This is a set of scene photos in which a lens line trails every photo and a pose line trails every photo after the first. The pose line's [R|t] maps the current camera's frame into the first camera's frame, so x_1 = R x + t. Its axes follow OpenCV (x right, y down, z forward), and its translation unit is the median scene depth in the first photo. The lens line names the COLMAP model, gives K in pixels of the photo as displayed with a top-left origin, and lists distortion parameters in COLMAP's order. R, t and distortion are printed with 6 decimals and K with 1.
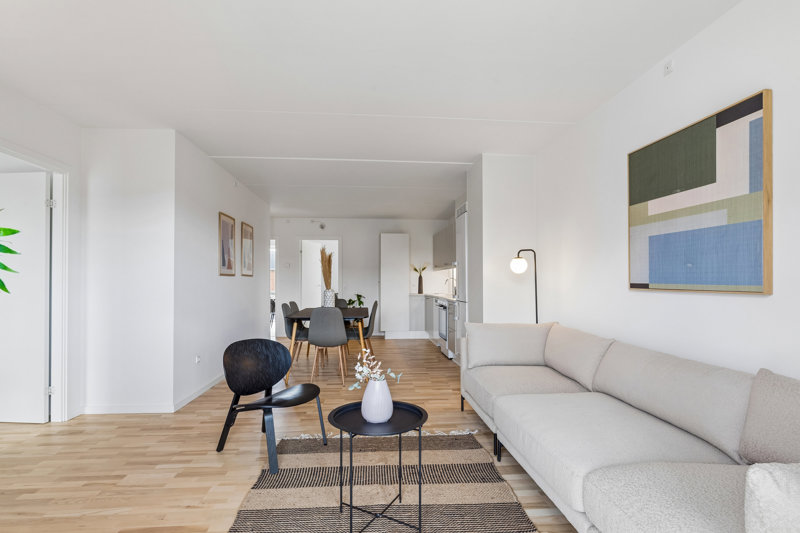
lens RADIAL K [[419.8, 0, 398.5], [0, 419.8, 270.3], [0, 0, 1]] dist [0.000273, -0.000045]
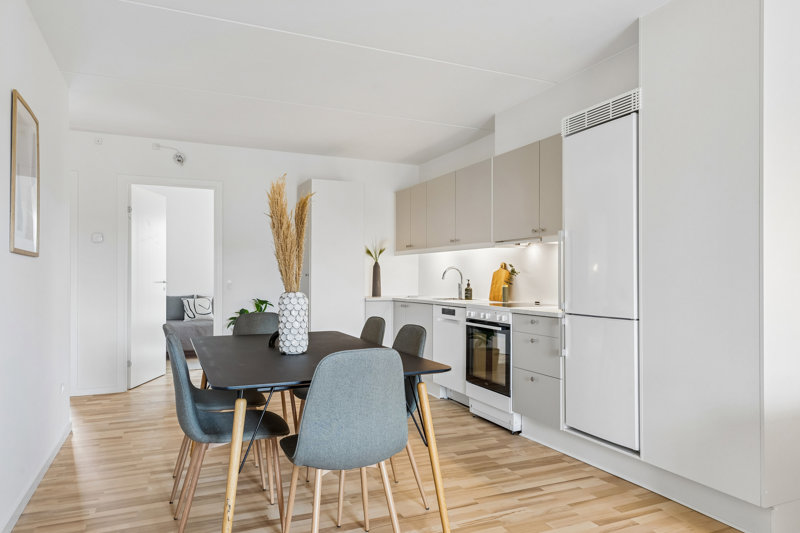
lens RADIAL K [[542.7, 0, 400.1], [0, 542.7, 273.7], [0, 0, 1]] dist [0.012432, 0.001743]
pose [[0.940095, 0.004101, 0.340888, -0.157635], [-0.011393, 0.999747, 0.019394, 0.012122], [-0.340722, -0.022116, 0.939904, 0.331514]]
